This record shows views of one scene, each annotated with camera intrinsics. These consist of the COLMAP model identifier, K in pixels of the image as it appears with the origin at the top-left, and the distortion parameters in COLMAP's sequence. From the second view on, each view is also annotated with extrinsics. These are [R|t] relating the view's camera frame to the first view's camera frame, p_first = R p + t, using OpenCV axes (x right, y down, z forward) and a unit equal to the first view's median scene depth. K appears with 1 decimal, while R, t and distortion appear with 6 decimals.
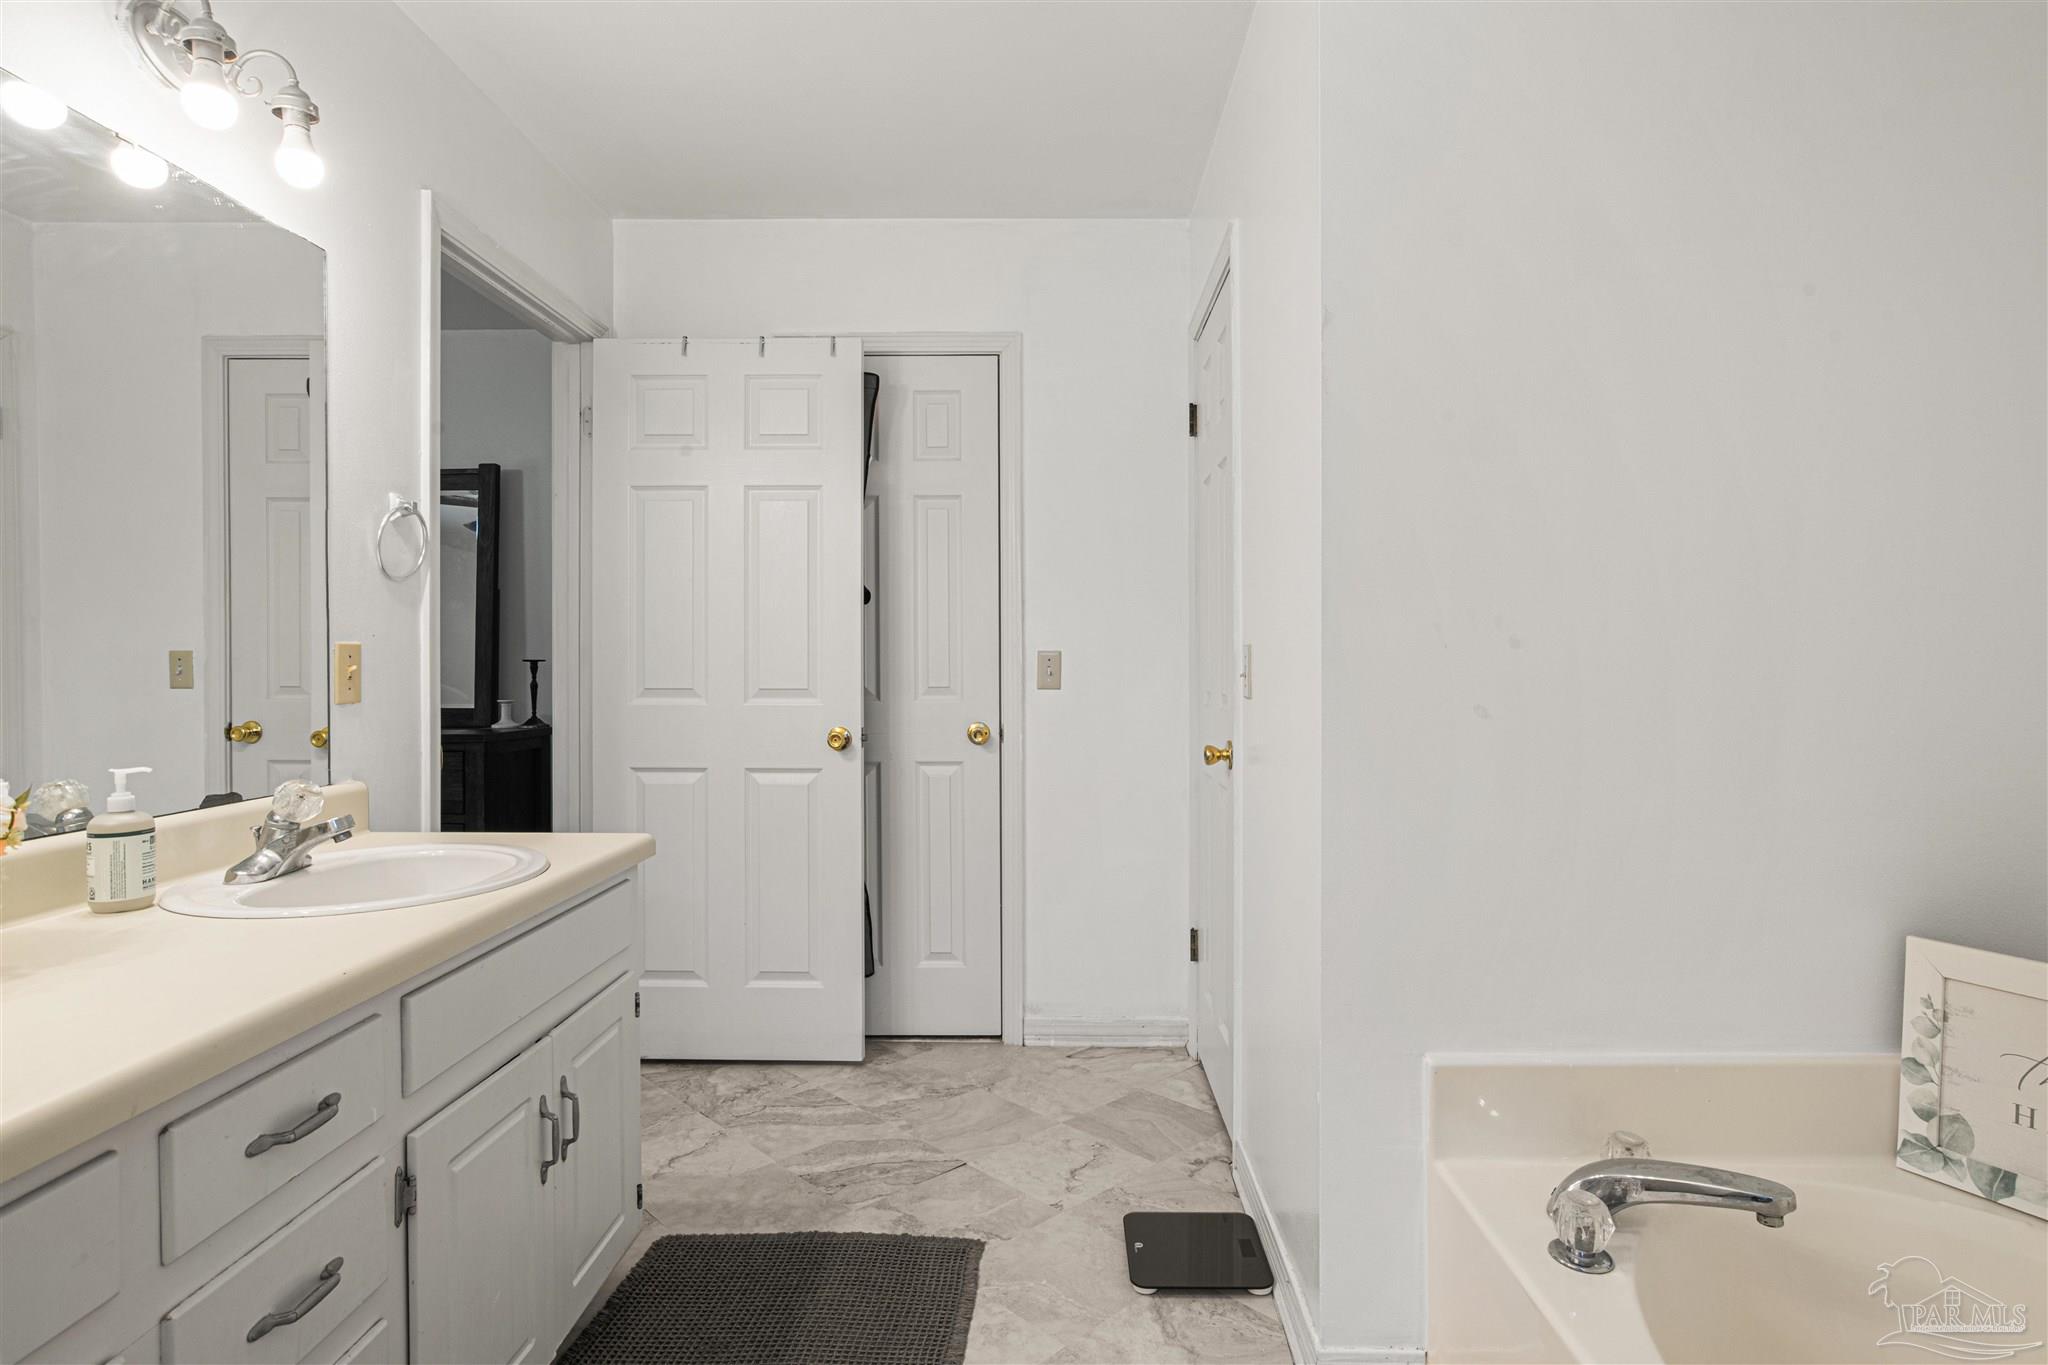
lens RADIAL K [[1061.5, 0, 1063.6], [0, 1061.5, 678.4], [0, 0, 1]] dist [-0.015123, 0.006461]
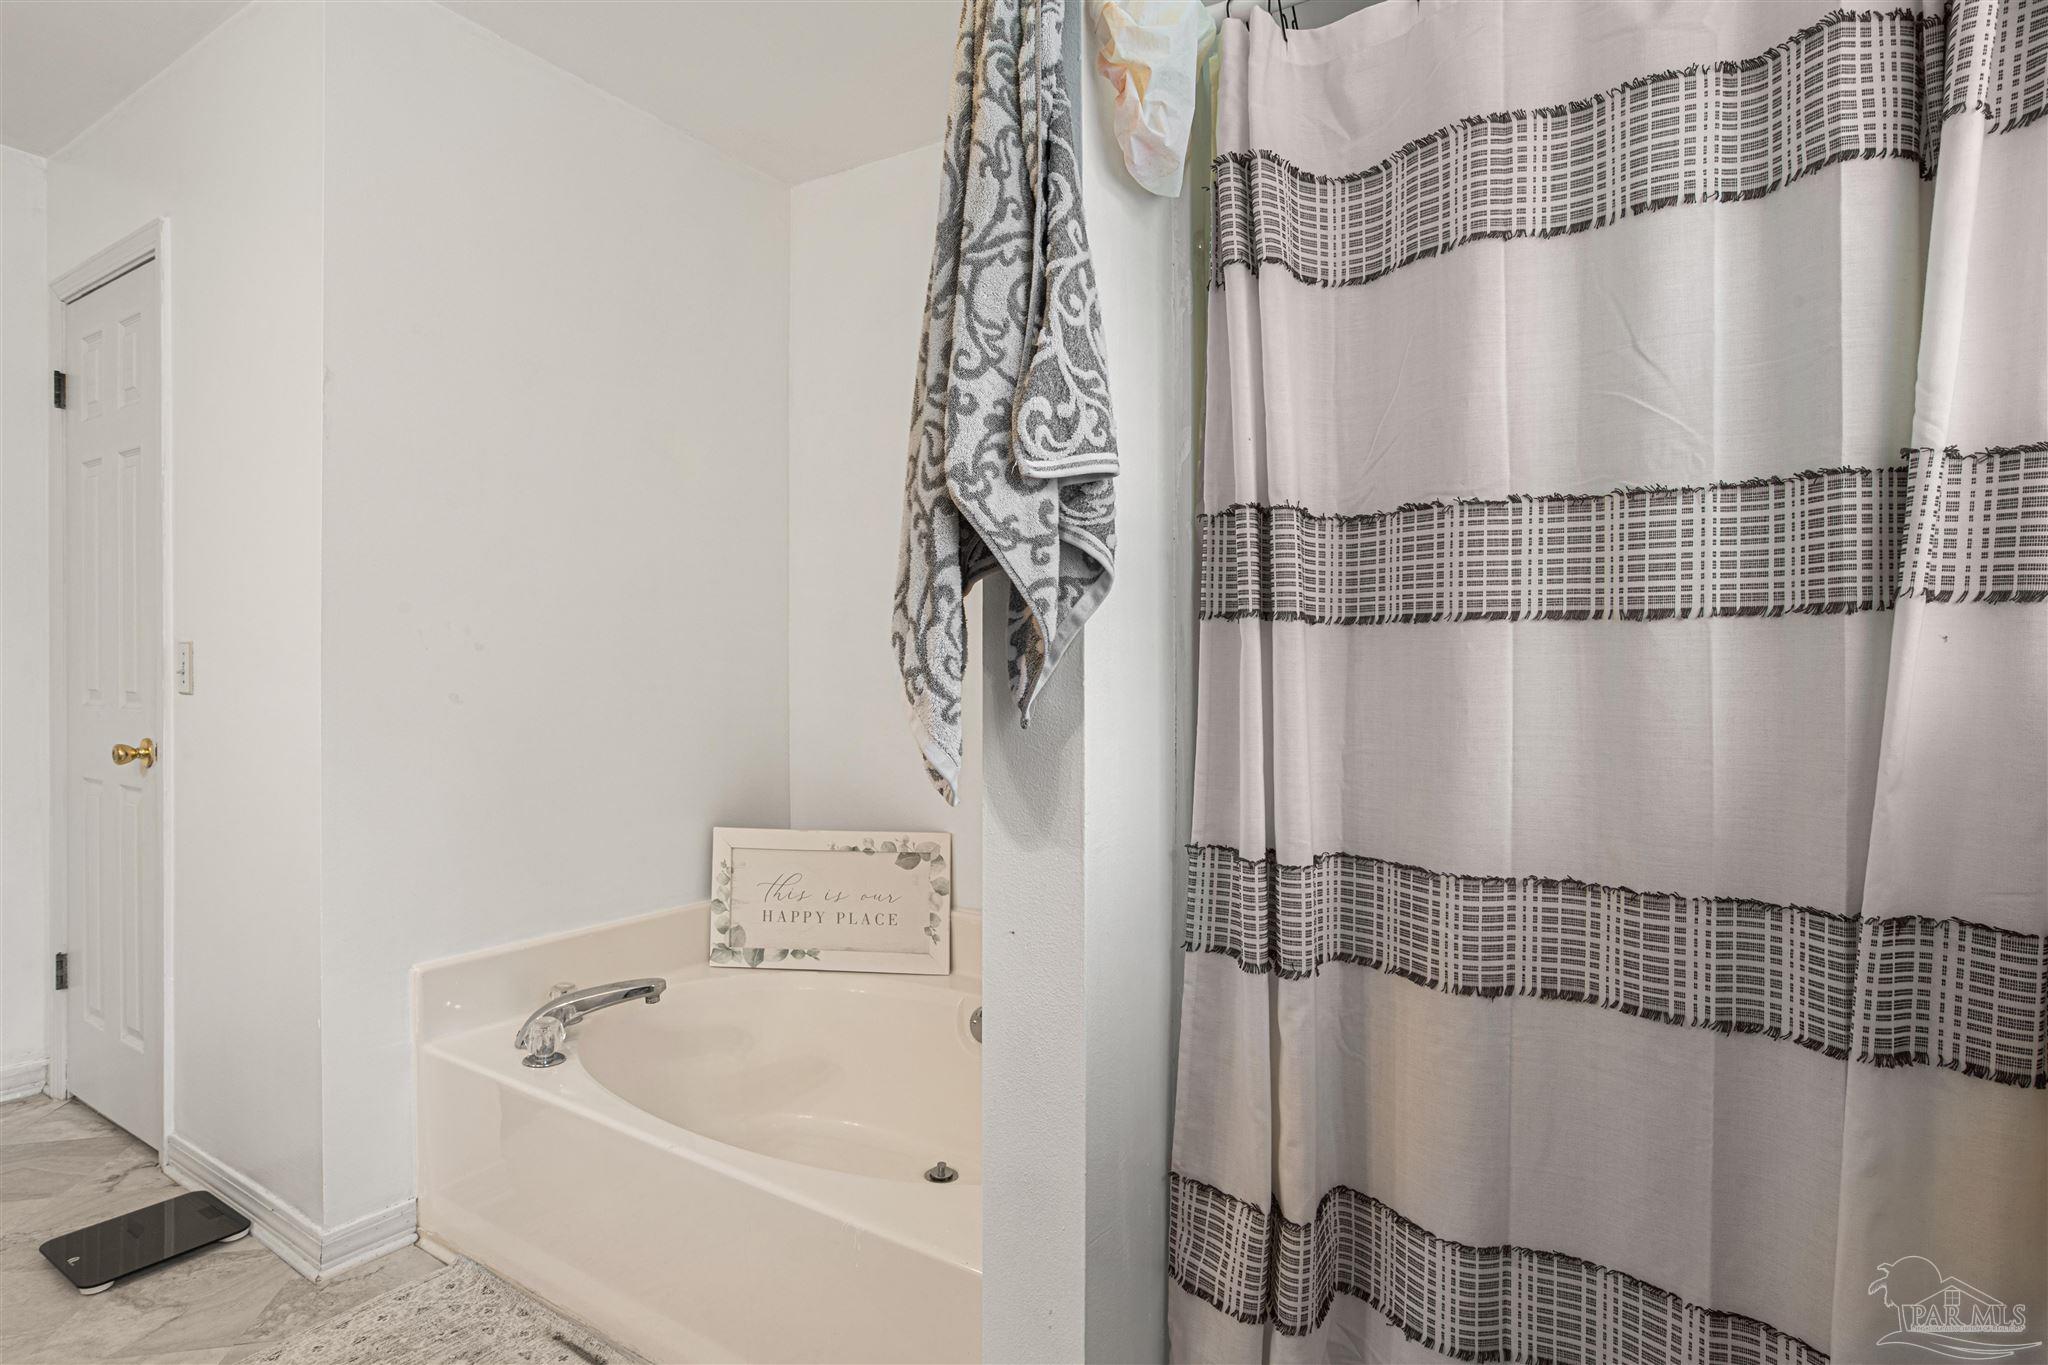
lens RADIAL K [[1061.5, 0, 1021.6], [0, 1061.5, 677.6], [0, 0, 1]] dist [-0.015123, 0.006461]
pose [[0.552692, -0.003004, 0.833380, -0.307025], [0.003020, 0.999994, 0.001602, 0.004934], [-0.833380, 0.001632, 0.552697, -0.313984]]
